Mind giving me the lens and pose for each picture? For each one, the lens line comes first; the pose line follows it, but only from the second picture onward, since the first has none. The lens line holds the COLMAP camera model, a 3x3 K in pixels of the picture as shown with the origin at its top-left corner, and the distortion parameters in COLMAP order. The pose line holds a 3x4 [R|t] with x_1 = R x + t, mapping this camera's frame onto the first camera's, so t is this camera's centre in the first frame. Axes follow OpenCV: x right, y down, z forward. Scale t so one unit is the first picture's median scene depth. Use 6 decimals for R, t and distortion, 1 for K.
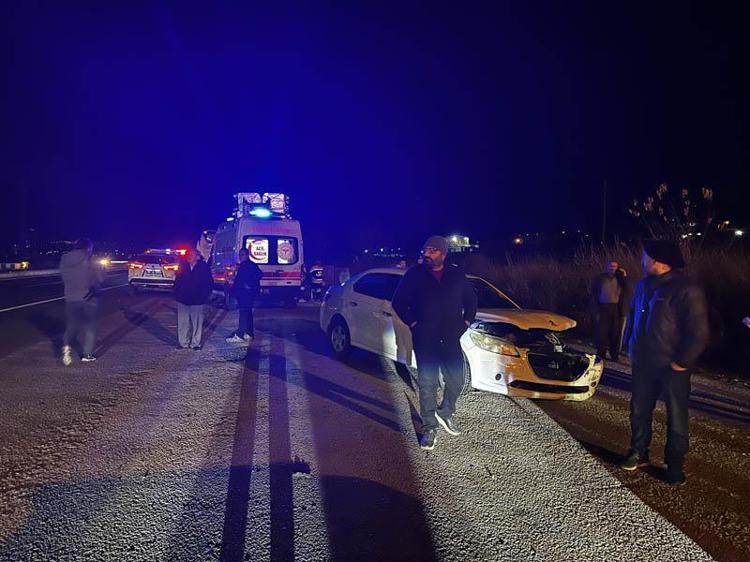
lens RADIAL K [[577.6, 0, 375.2], [0, 577.6, 279.6], [0, 0, 1]] dist [0.046729, -0.000487]
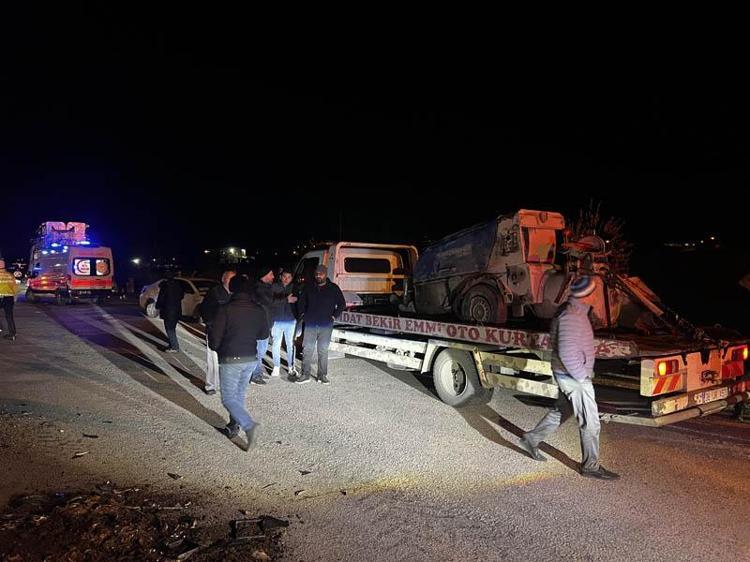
lens RADIAL K [[577.6, 0, 376.5], [0, 577.6, 283.7], [0, 0, 1]] dist [0.046729, -0.000487]
pose [[0.929725, -0.008965, 0.368146, -0.043715], [0.013237, 0.999871, -0.009082, 0.019832], [-0.368017, 0.013317, 0.929724, -0.747604]]
